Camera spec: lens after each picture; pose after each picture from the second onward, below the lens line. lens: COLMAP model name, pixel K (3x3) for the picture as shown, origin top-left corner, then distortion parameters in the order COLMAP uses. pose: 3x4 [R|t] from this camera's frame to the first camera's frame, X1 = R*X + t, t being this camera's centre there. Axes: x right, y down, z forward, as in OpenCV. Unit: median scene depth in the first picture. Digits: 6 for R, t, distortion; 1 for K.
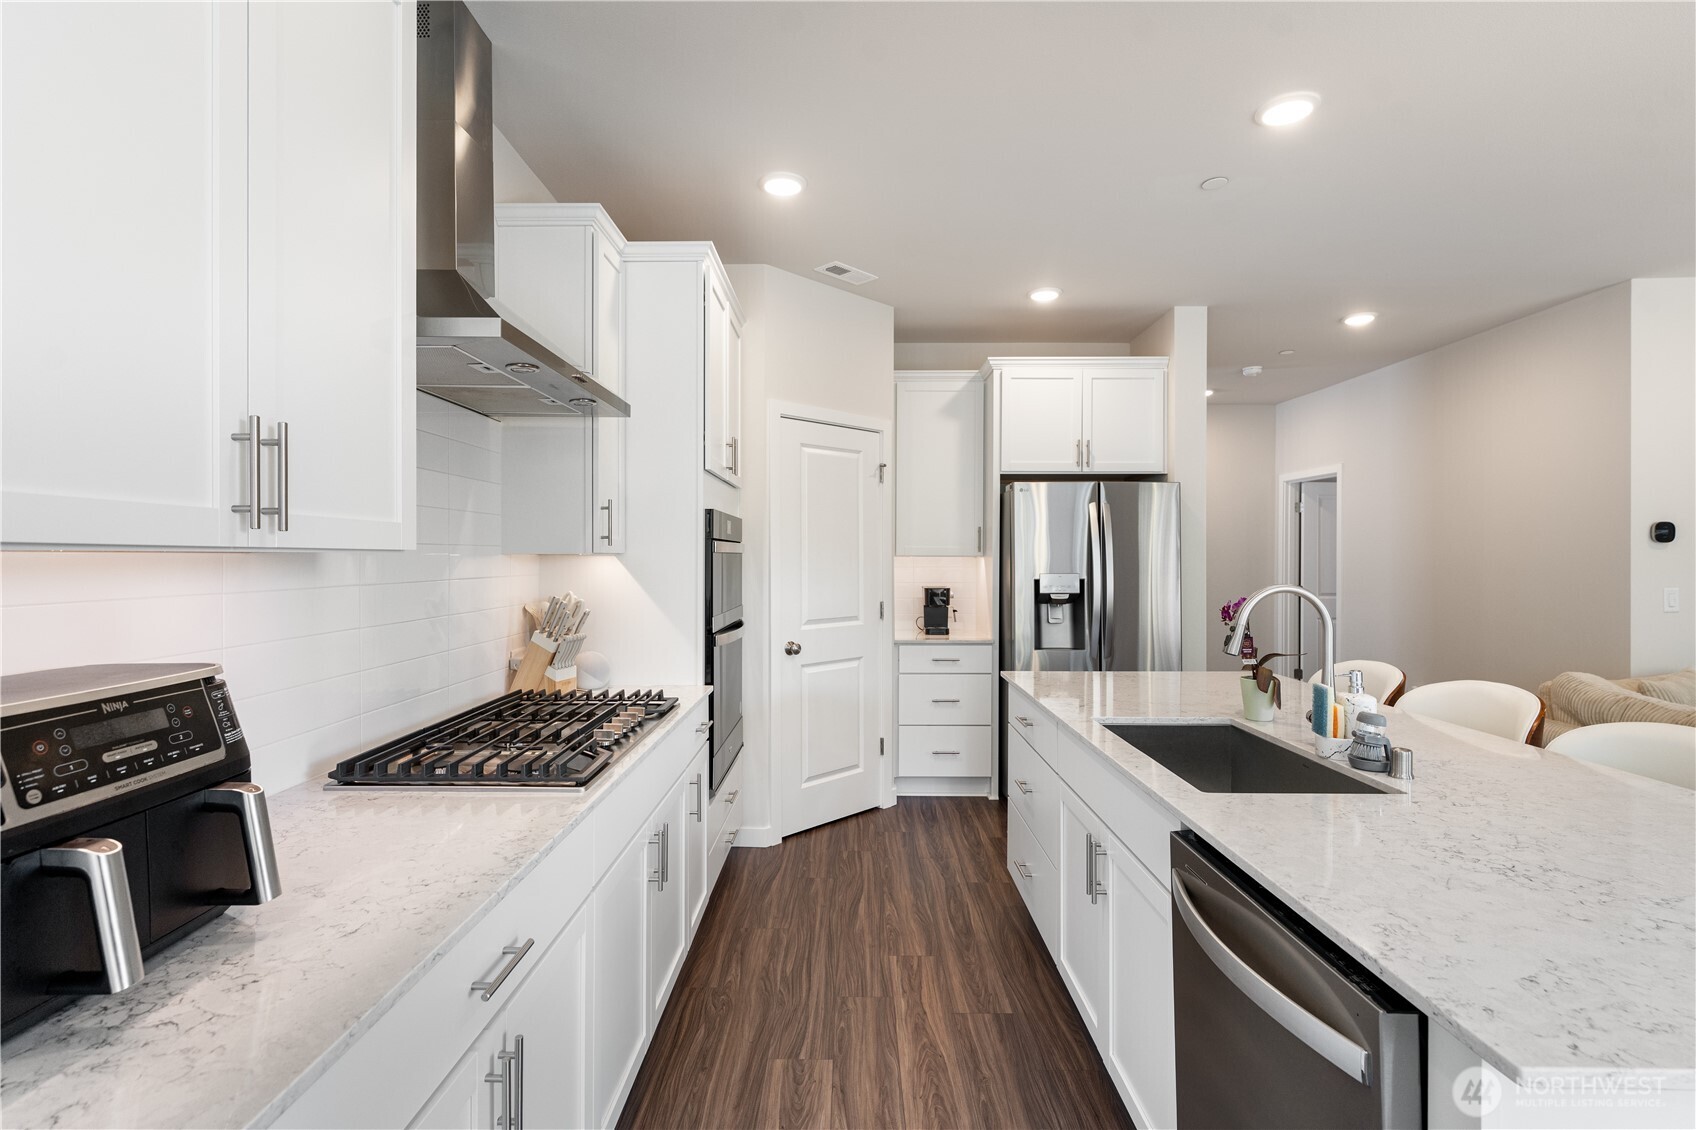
lens RADIAL K [[788.6, 0, 848.0], [0, 788.6, 565.0], [0, 0, 1]] dist [-0.004081, -0.000479]
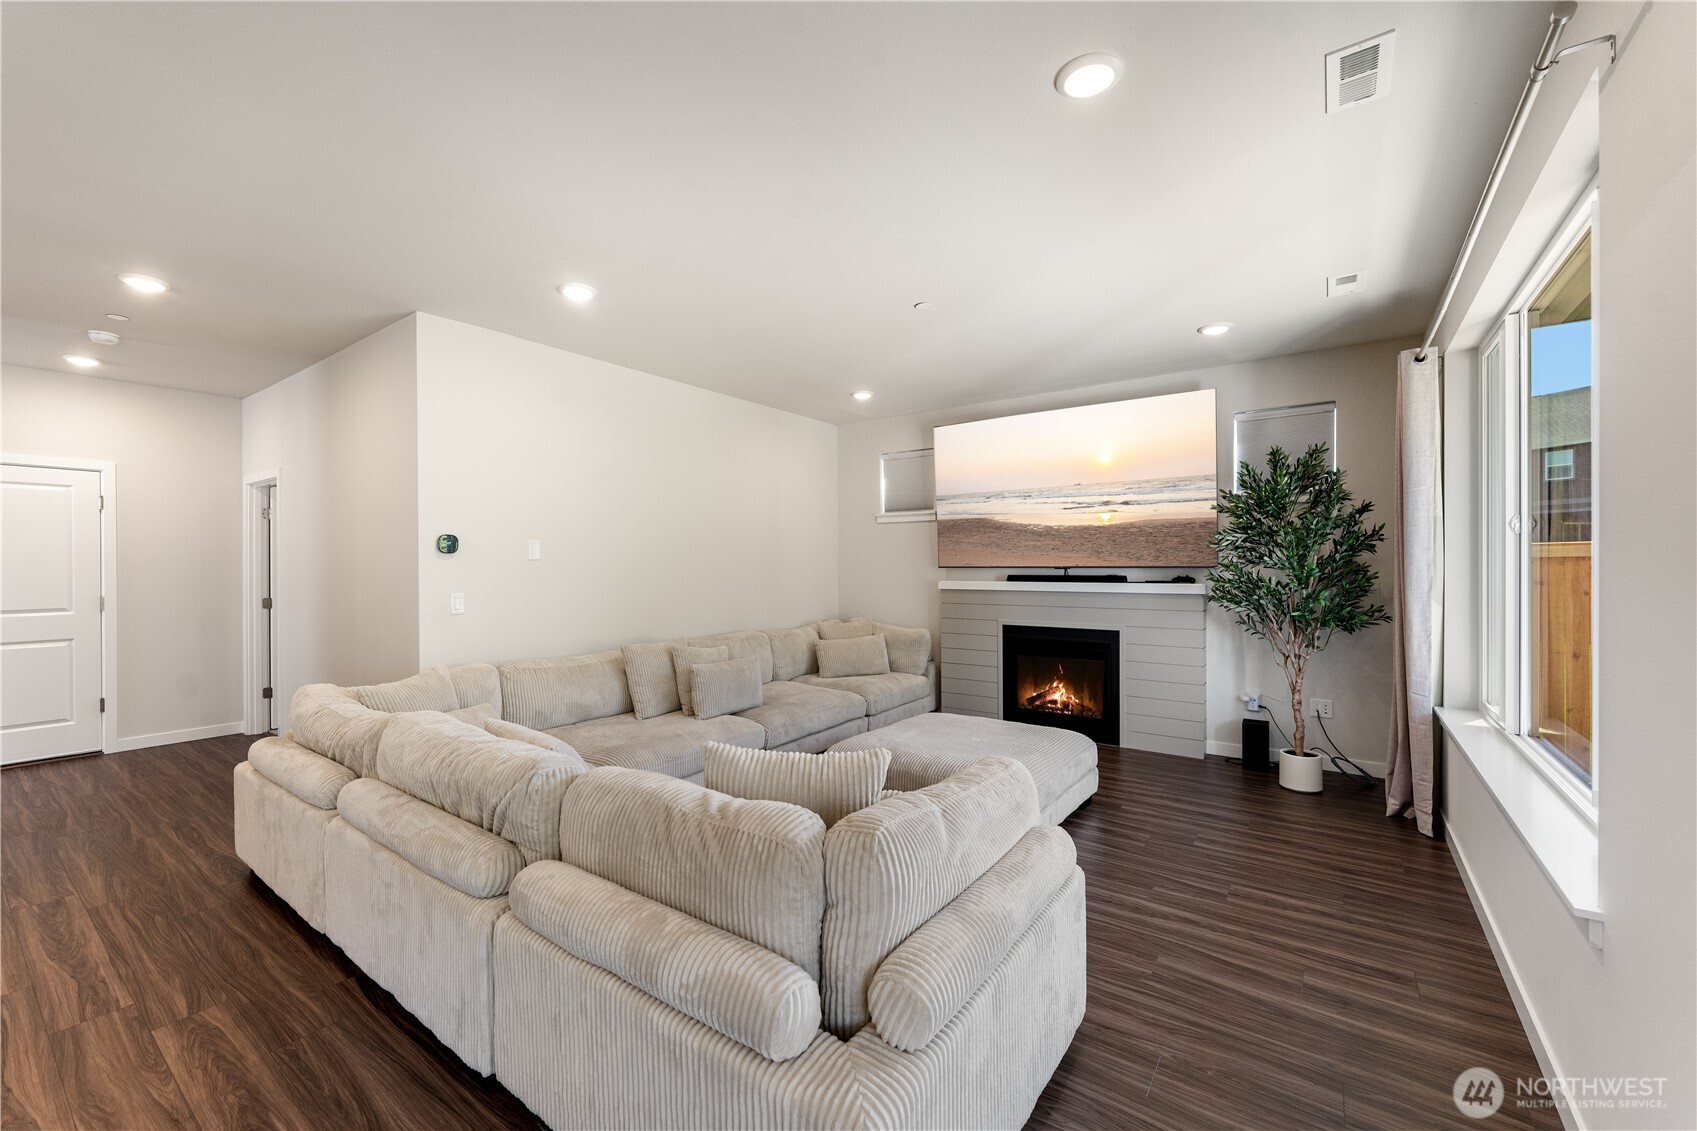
lens RADIAL K [[660.3, 0, 848.5], [0, 660.3, 565.5], [0, 0, 1]] dist [0.002981, 0.000089]
pose [[0.587356, -0.006616, 0.809302, 0.605985], [0.012608, 0.999920, -0.000976, -0.003717], [-0.809230, 0.010777, 0.587392, -0.018142]]
